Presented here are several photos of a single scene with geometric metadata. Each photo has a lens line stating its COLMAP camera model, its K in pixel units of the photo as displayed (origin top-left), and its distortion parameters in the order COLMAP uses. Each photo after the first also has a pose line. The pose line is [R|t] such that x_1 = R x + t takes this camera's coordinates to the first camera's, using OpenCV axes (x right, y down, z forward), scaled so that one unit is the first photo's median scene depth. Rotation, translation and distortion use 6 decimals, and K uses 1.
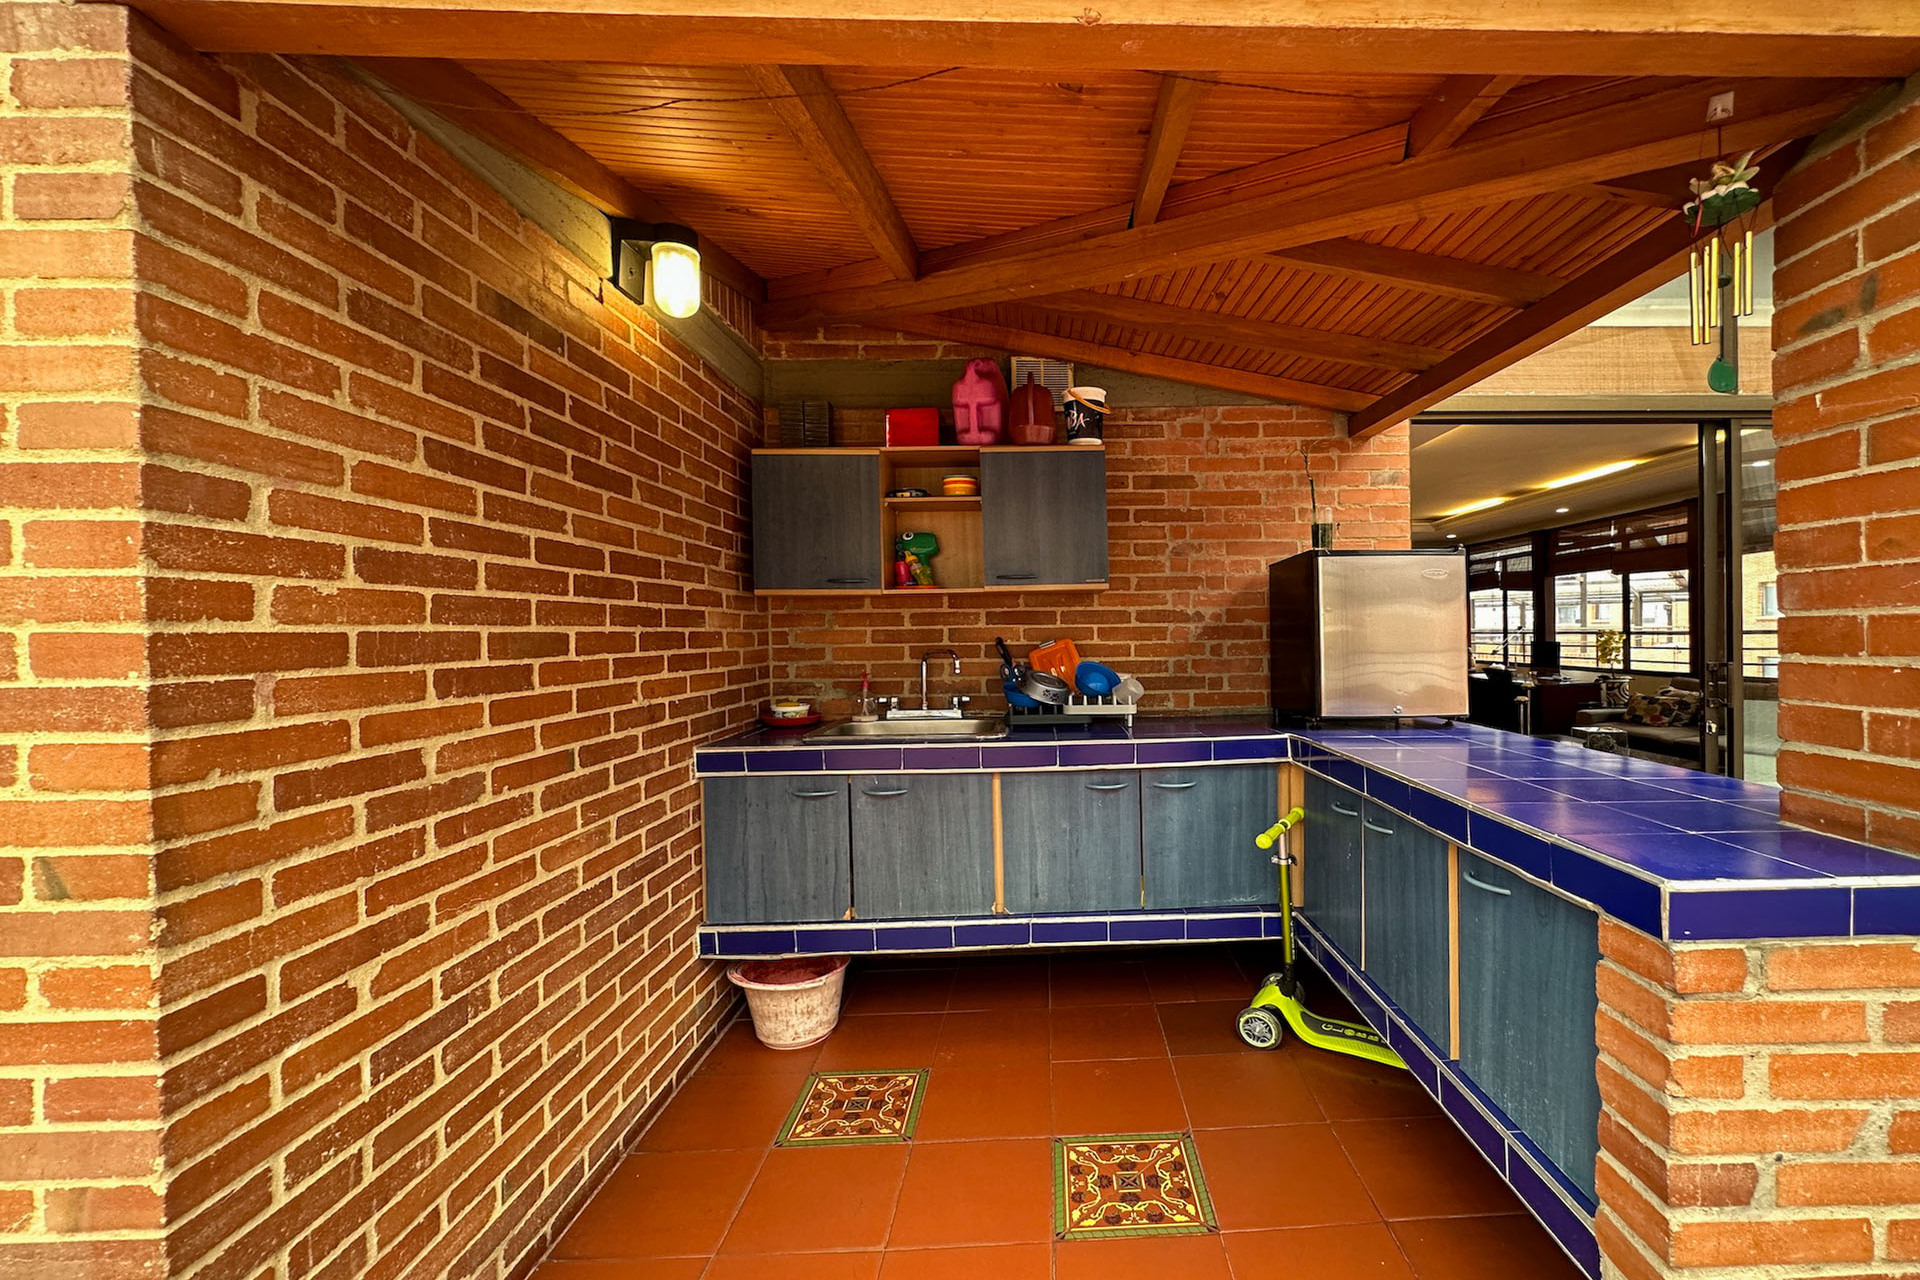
lens RADIAL K [[823.4, 0, 1063.4], [0, 823.4, 638.2], [0, 0, 1]] dist [0.000521, -0.000450]
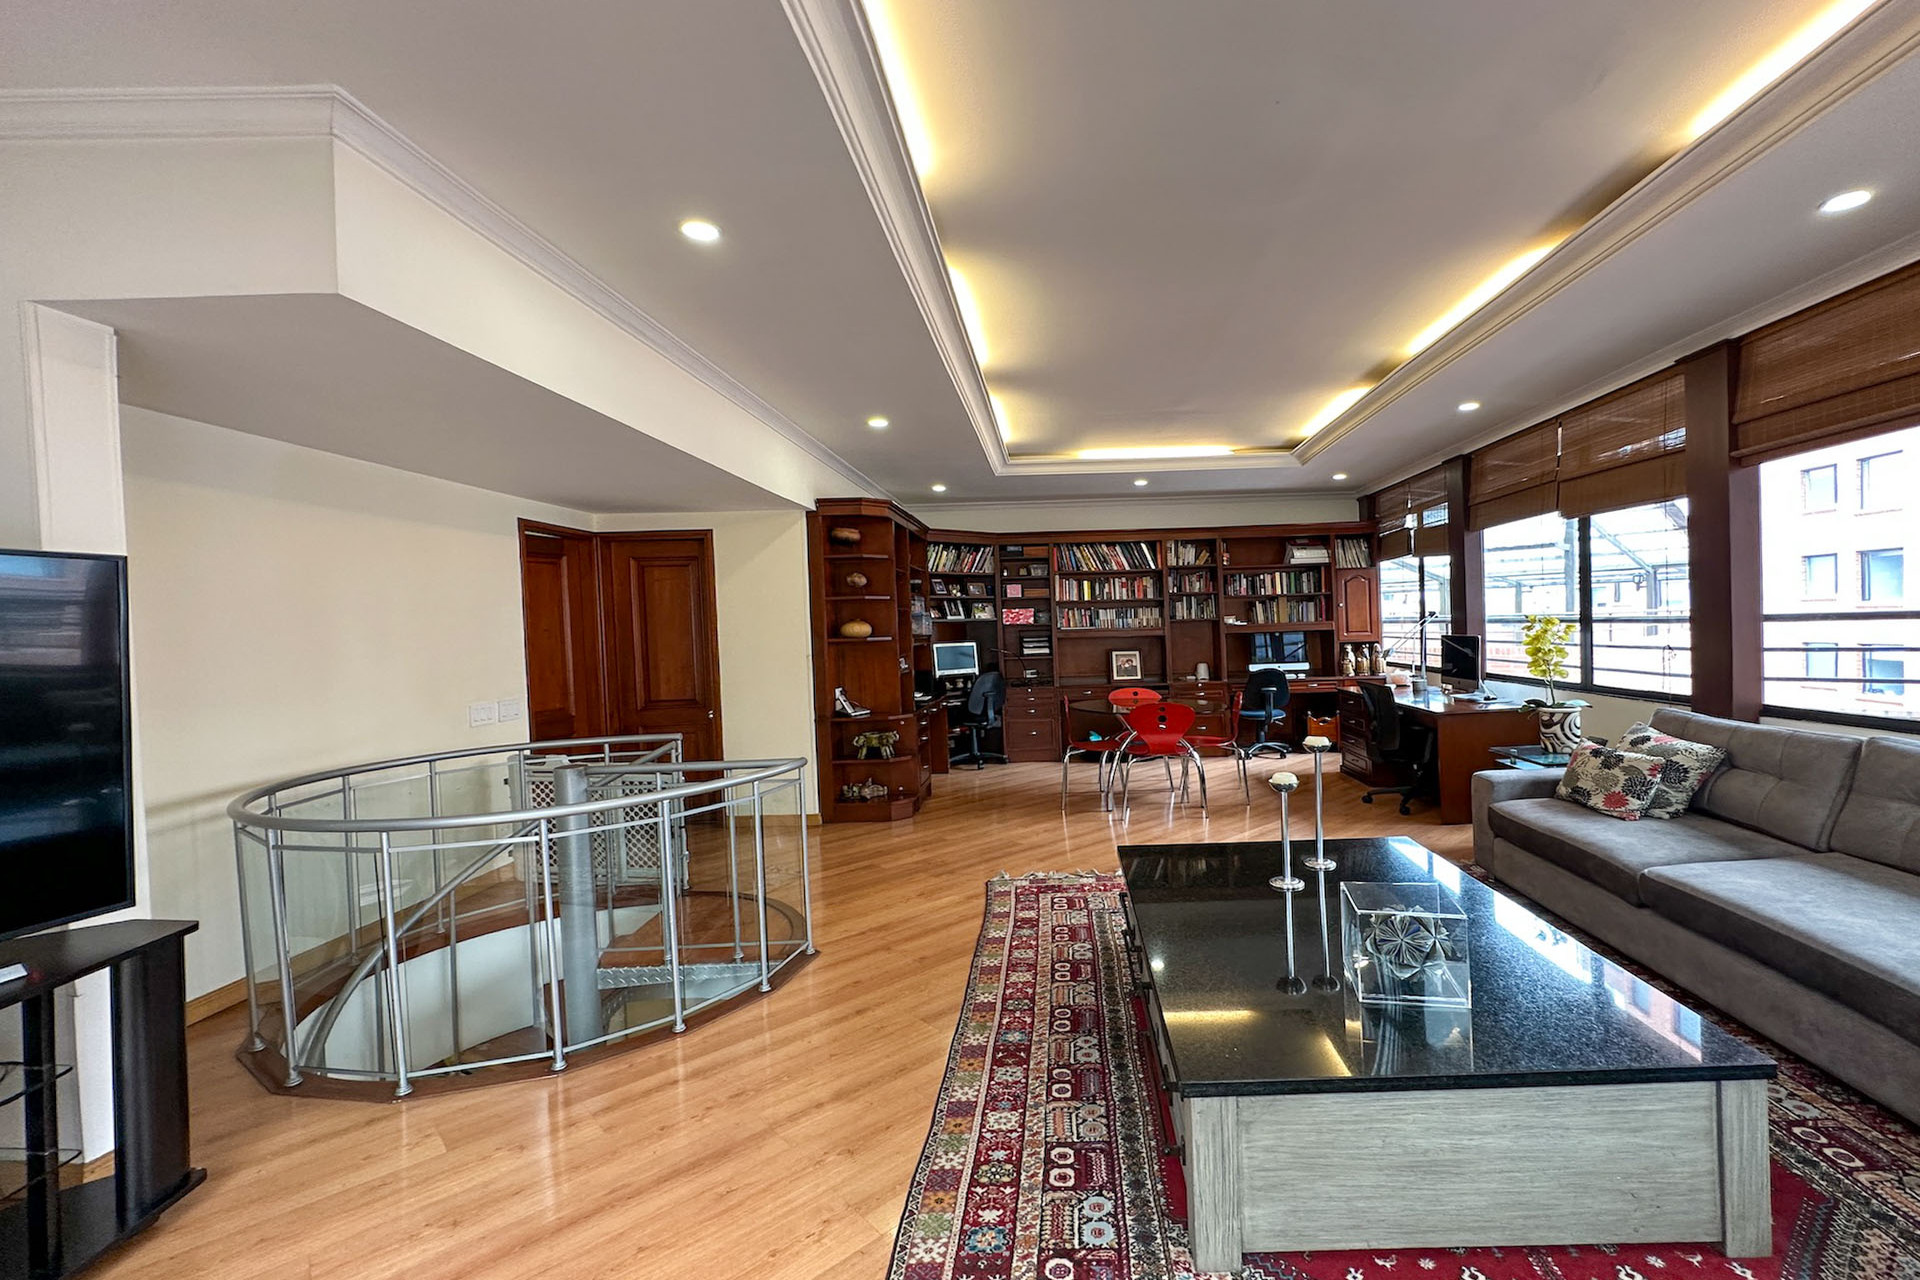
lens RADIAL K [[823.4, 0, 1063.4], [0, 823.4, 638.2], [0, 0, 1]] dist [0.000521, -0.000450]
pose [[0.999436, -0.014069, -0.030501, 0.329703], [0.014381, 0.999846, 0.010042, -0.004831], [0.030355, -0.010475, 0.999484, 0.407317]]
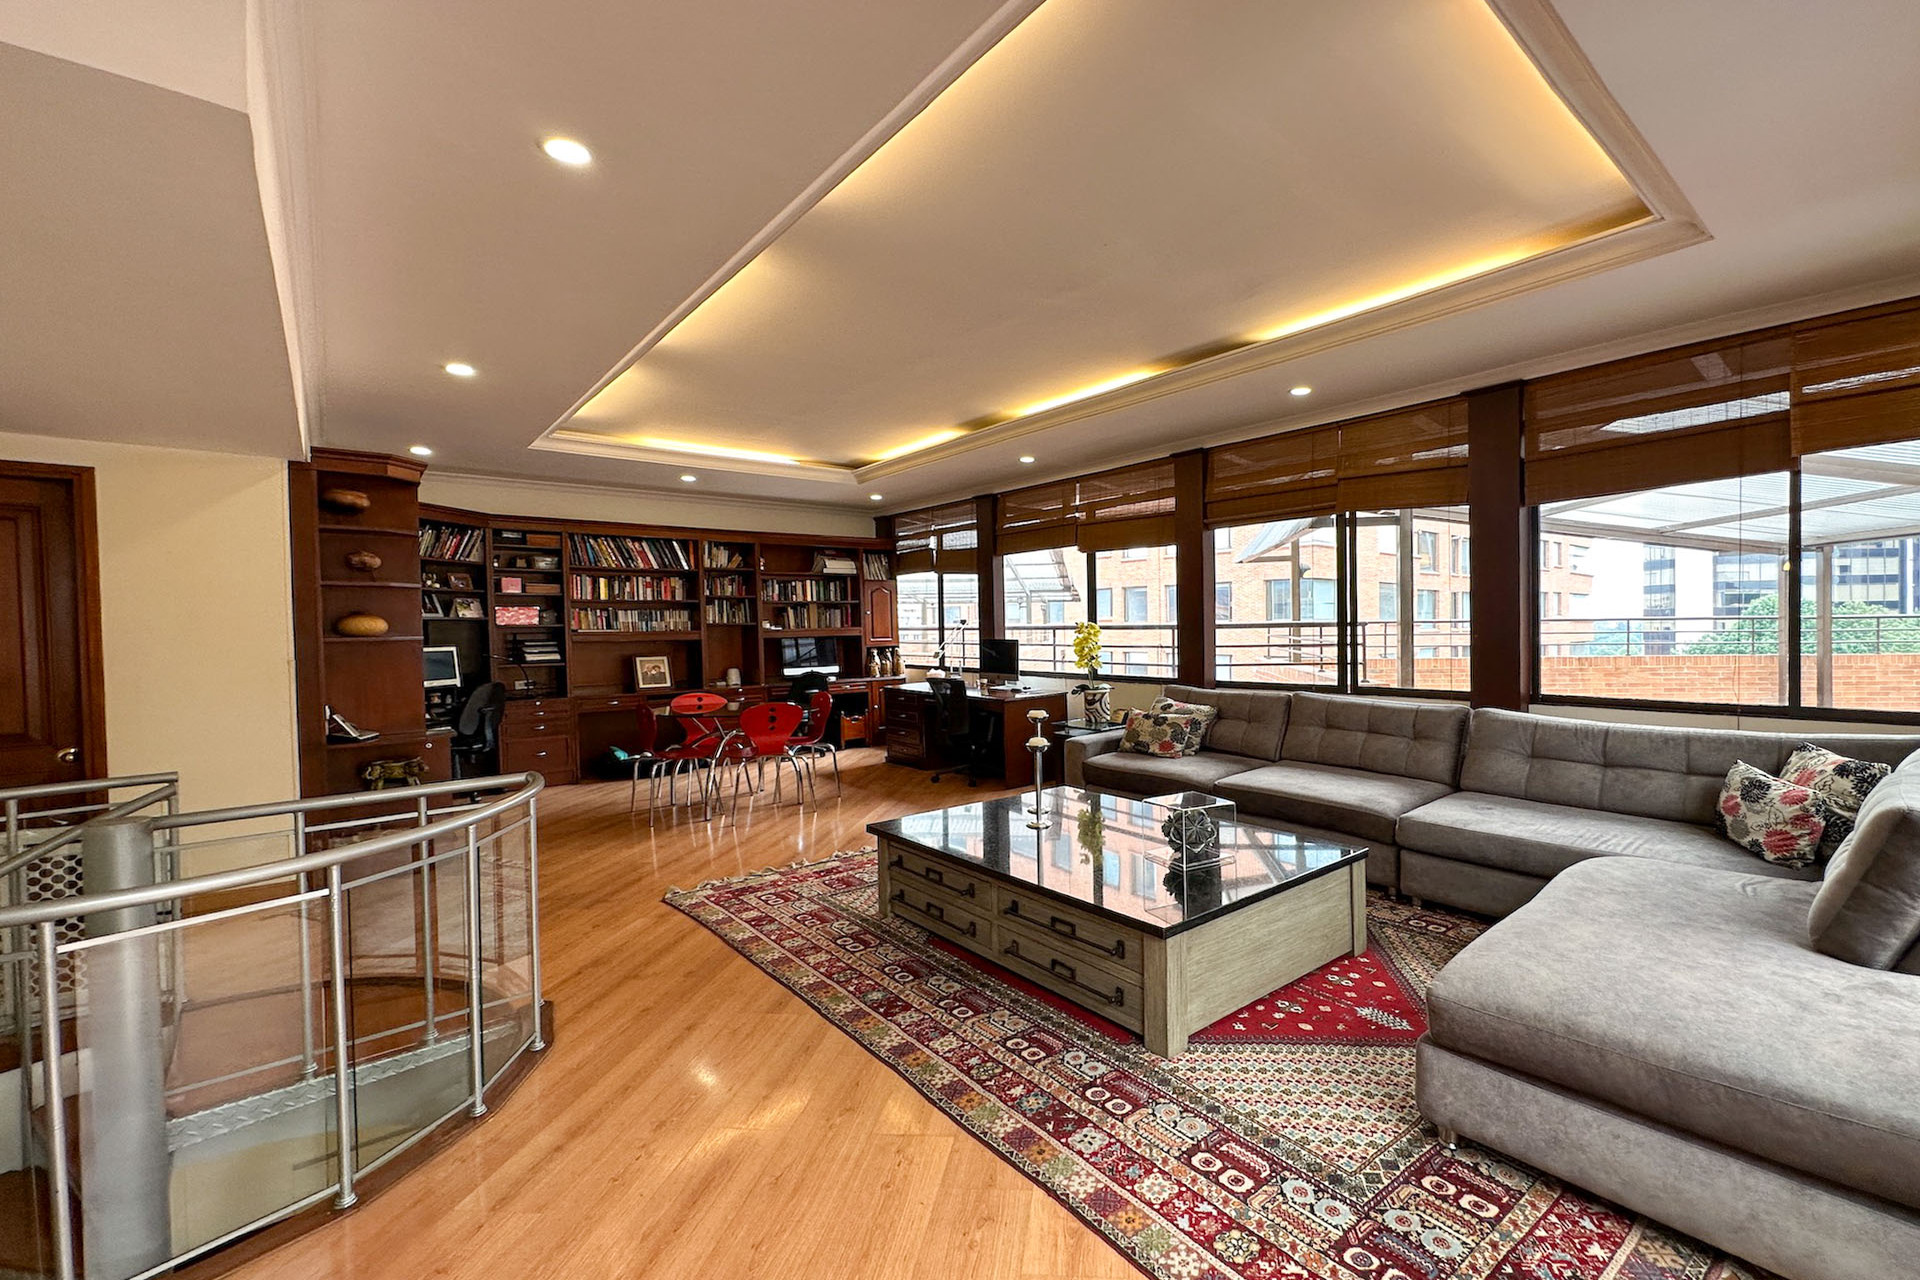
lens RADIAL K [[823.4, 0, 1063.4], [0, 823.4, 638.2], [0, 0, 1]] dist [0.000521, -0.000450]
pose [[0.764067, -0.007336, 0.645095, 0.152326], [0.006916, 0.999971, 0.003181, 0.000952], [-0.645100, 0.002031, 0.764096, 0.407611]]
